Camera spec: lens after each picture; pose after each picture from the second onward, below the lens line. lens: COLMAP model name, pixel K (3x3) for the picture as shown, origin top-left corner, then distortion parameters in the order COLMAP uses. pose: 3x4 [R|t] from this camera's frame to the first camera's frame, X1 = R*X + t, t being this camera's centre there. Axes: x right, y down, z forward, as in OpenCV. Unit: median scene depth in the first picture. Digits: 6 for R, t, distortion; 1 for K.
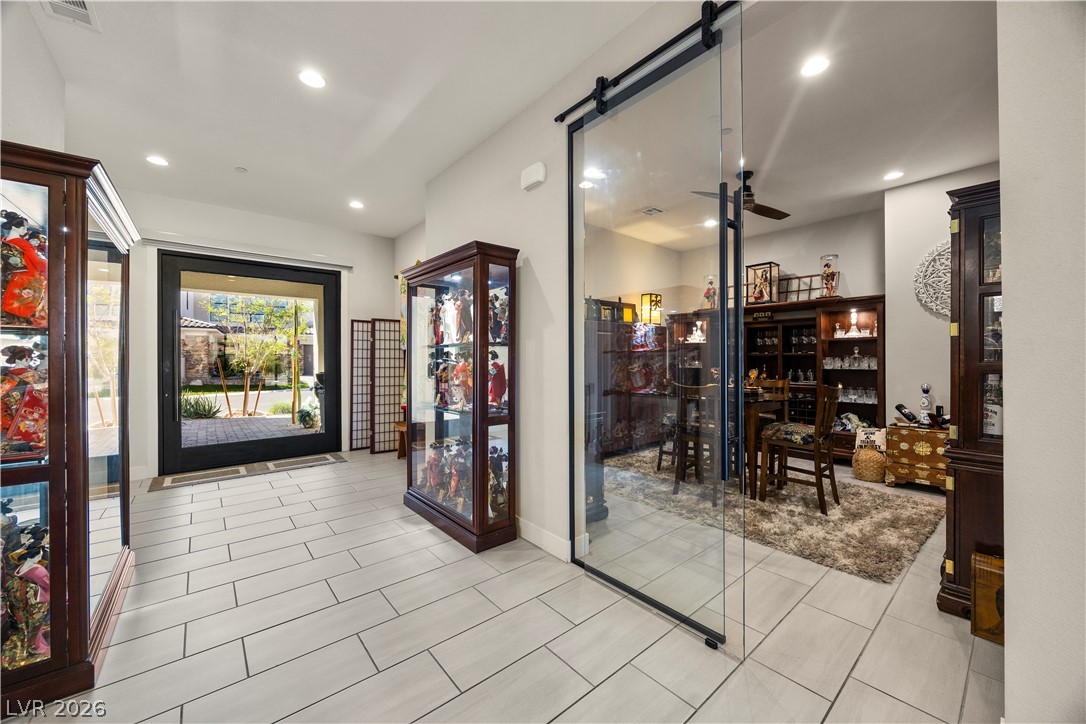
lens RADIAL K [[415.0, 0, 553.2], [0, 415.0, 358.9], [0, 0, 1]] dist [-0.001286, -0.000601]
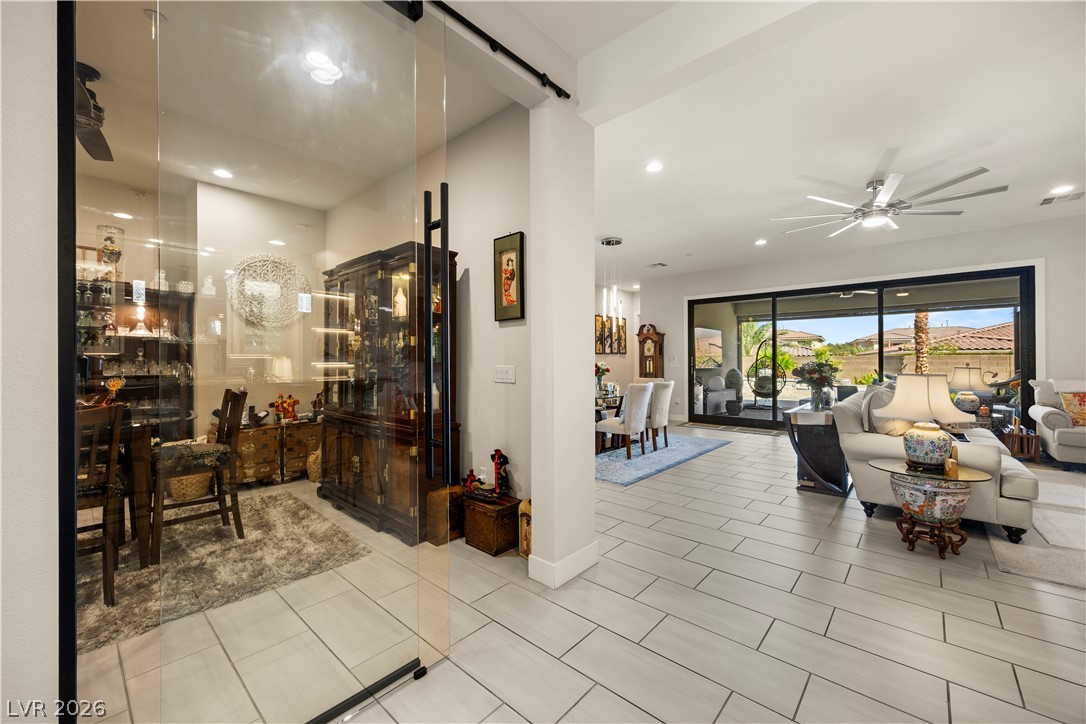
lens RADIAL K [[415.0, 0, 553.9], [0, 415.0, 363.2], [0, 0, 1]] dist [-0.001286, -0.000601]
pose [[-0.146657, -0.000112, 0.989187, -0.318227], [0.002619, 0.999996, 0.000502, 0.003339], [-0.989184, 0.002665, -0.146656, 0.475173]]
